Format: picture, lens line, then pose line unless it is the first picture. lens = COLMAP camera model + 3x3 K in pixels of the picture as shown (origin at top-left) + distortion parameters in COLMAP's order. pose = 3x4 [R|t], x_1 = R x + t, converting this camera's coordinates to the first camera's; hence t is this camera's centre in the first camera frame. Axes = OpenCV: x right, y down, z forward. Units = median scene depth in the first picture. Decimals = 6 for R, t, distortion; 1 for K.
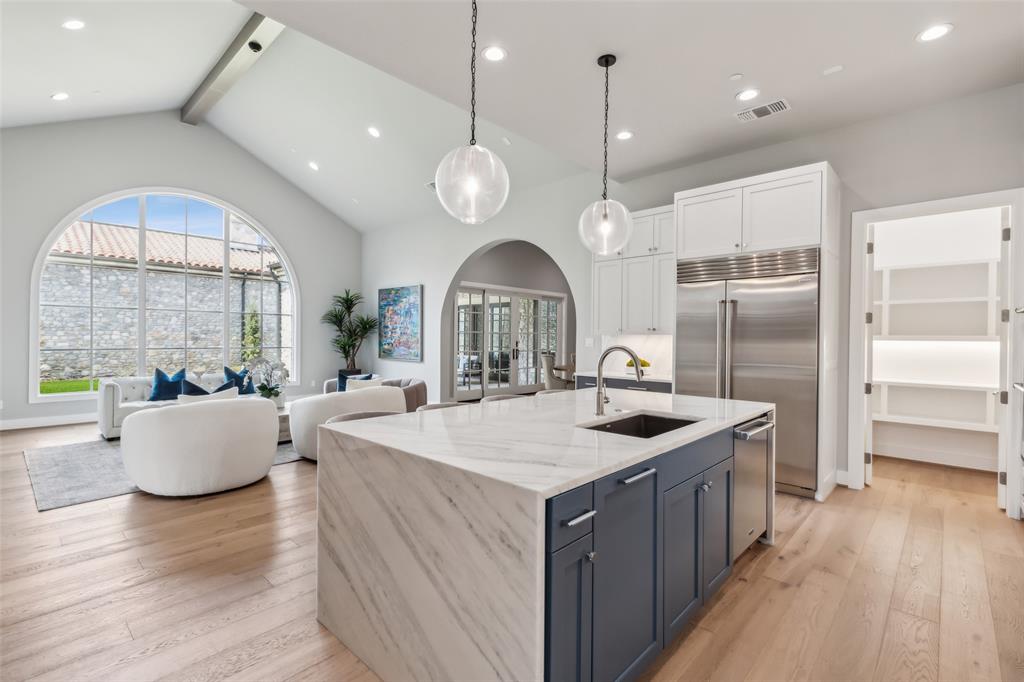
lens RADIAL K [[464.9, 0, 514.6], [0, 464.9, 340.2], [0, 0, 1]] dist [0.009117, -0.002921]
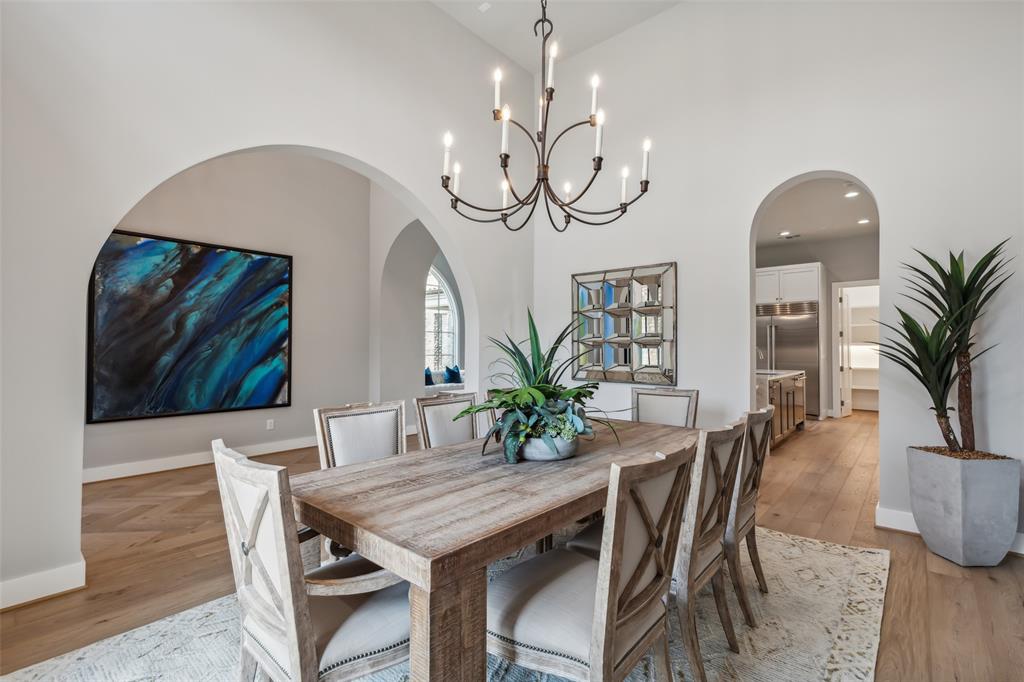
lens RADIAL K [[464.9, 0, 508.8], [0, 464.9, 339.4], [0, 0, 1]] dist [0.009117, -0.002921]
pose [[0.999363, -0.004528, 0.035396, -0.813528], [0.005708, 0.999429, -0.033311, 0.039577], [-0.035225, 0.033492, 0.998818, -1.047685]]
